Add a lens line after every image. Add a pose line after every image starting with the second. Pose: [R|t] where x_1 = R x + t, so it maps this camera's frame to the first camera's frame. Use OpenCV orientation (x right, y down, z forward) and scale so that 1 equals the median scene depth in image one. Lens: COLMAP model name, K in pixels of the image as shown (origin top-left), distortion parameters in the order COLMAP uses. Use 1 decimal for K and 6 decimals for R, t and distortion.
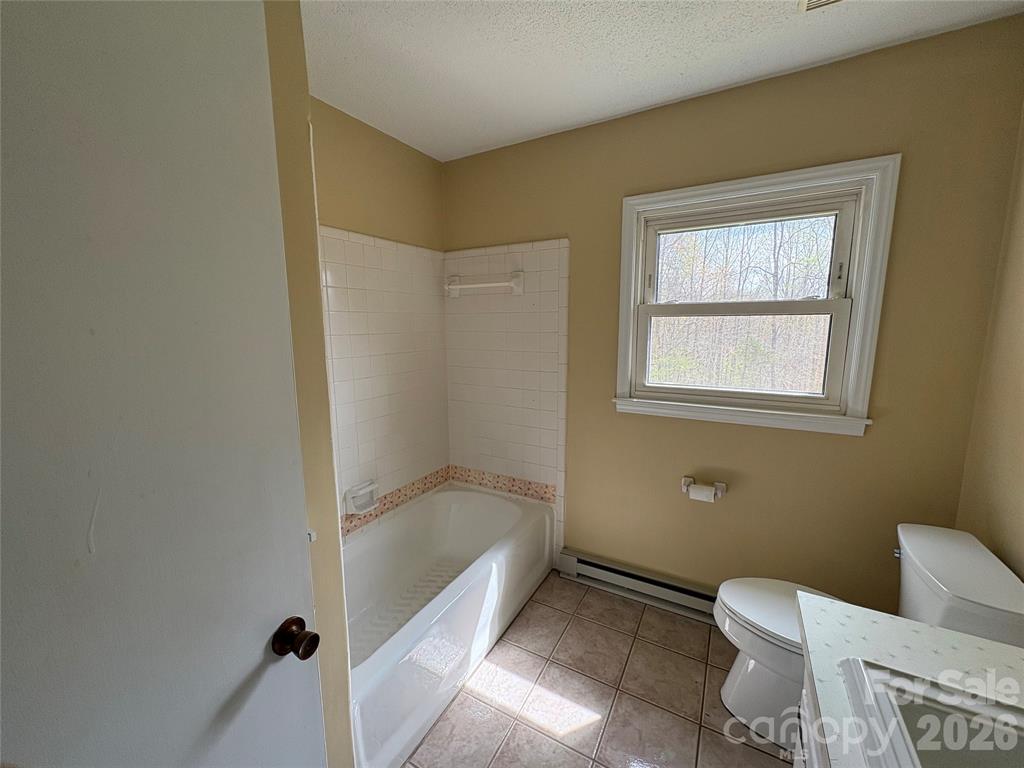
lens RADIAL K [[410.0, 0, 510.2], [0, 410.0, 381.7], [0, 0, 1]] dist [0.003593, -0.000295]
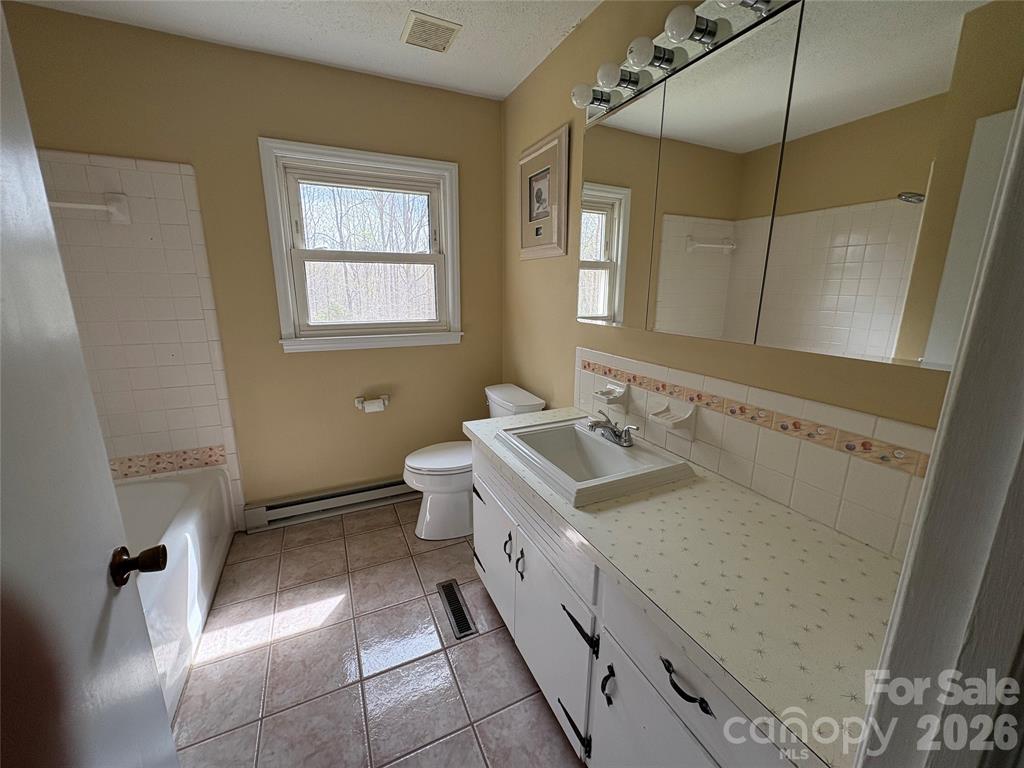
lens RADIAL K [[410.0, 0, 516.9], [0, 410.0, 379.9], [0, 0, 1]] dist [0.003593, -0.000295]
pose [[0.572589, -0.172152, 0.801564, -0.265785], [0.110450, 0.984990, 0.132648, 0.071607], [-0.812368, 0.012580, 0.583009, -0.089601]]
